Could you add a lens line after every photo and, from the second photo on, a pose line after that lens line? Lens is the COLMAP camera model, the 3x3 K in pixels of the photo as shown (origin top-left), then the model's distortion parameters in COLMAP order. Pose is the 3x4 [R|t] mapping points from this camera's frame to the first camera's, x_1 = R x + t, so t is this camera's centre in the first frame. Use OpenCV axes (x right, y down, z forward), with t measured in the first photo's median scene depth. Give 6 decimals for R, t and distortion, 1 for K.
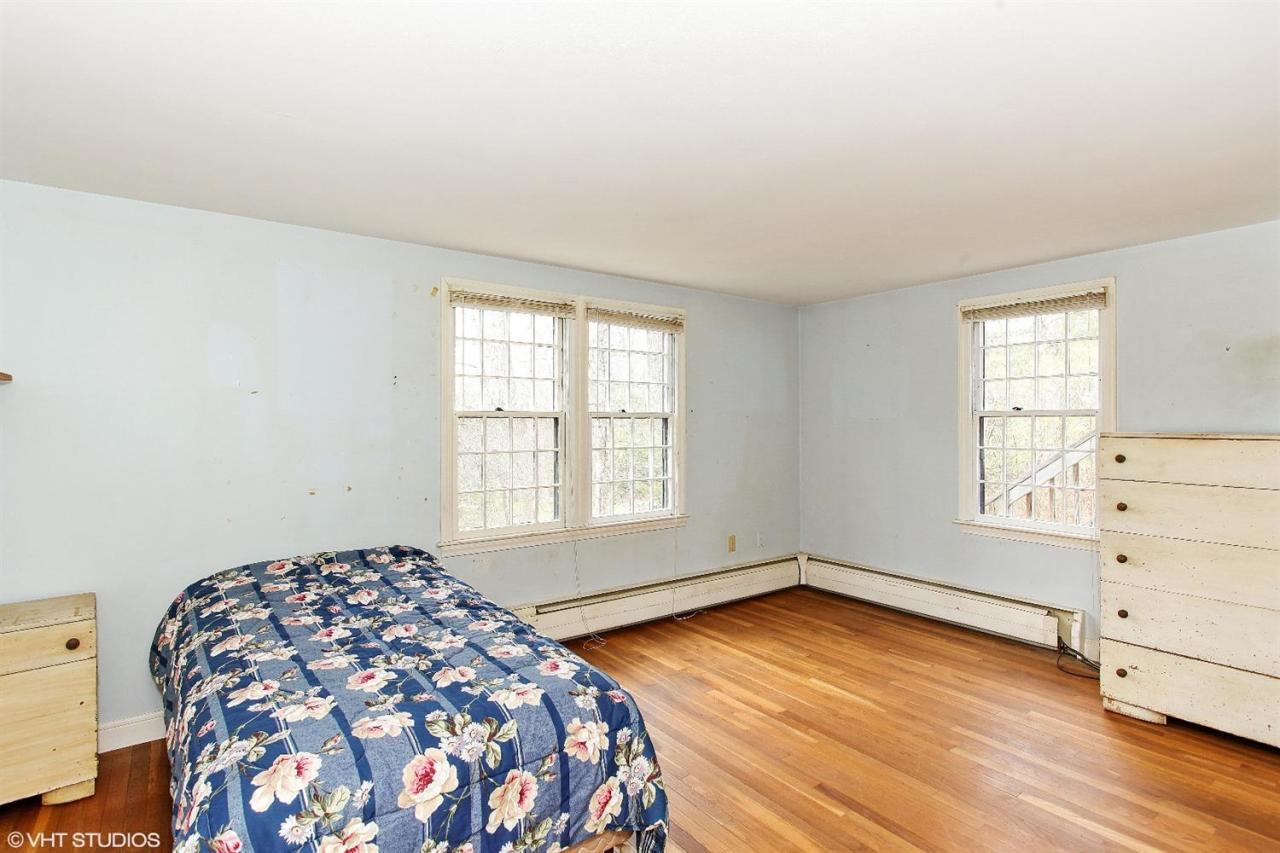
lens RADIAL K [[619.0, 0, 638.2], [0, 619.0, 424.3], [0, 0, 1]] dist [0.001758, 0.000040]
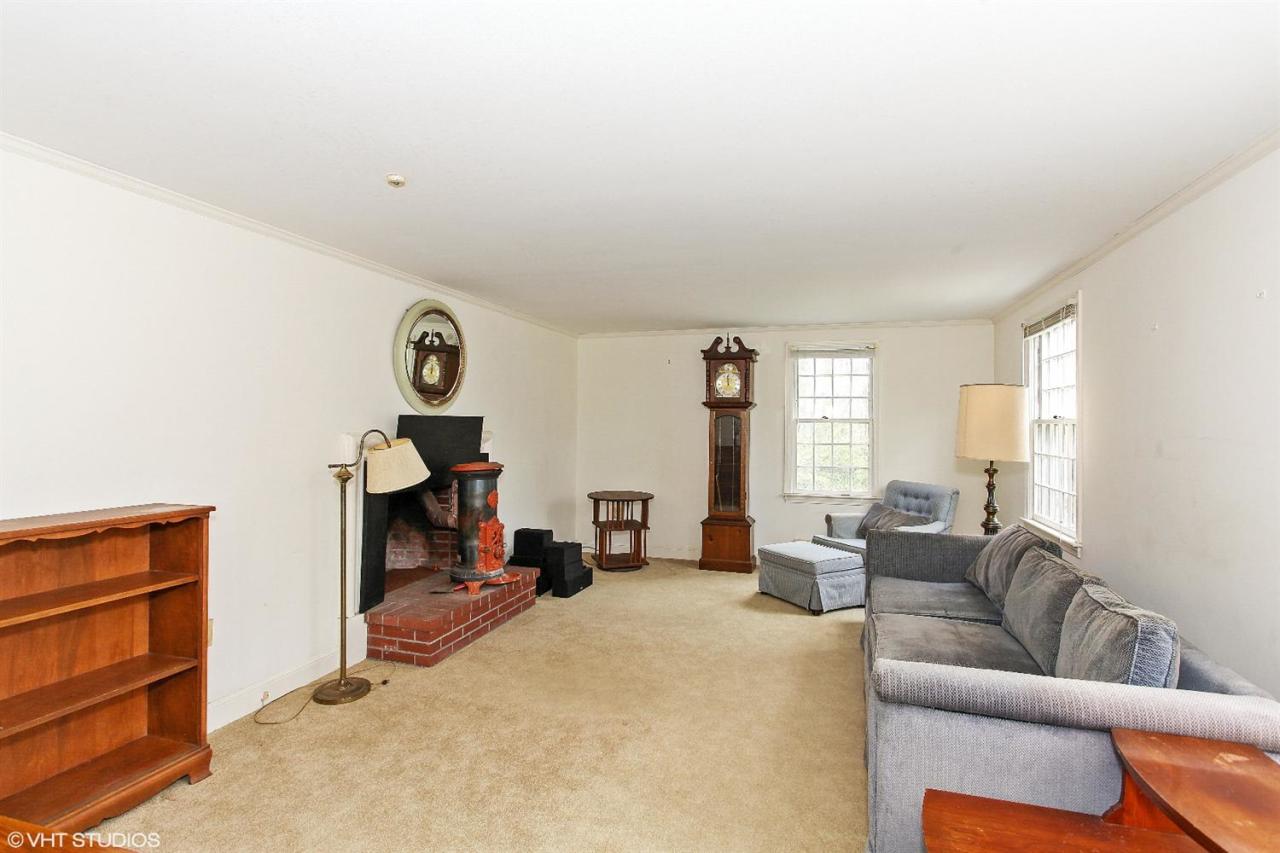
lens RADIAL K [[619.0, 0, 641.2], [0, 619.0, 424.4], [0, 0, 1]] dist [0.001758, 0.000040]
pose [[0.802321, 0.000830, 0.596892, -0.737772], [0.001873, 0.999991, -0.003907, -0.002472], [-0.596889, 0.004253, 0.802312, 0.021886]]
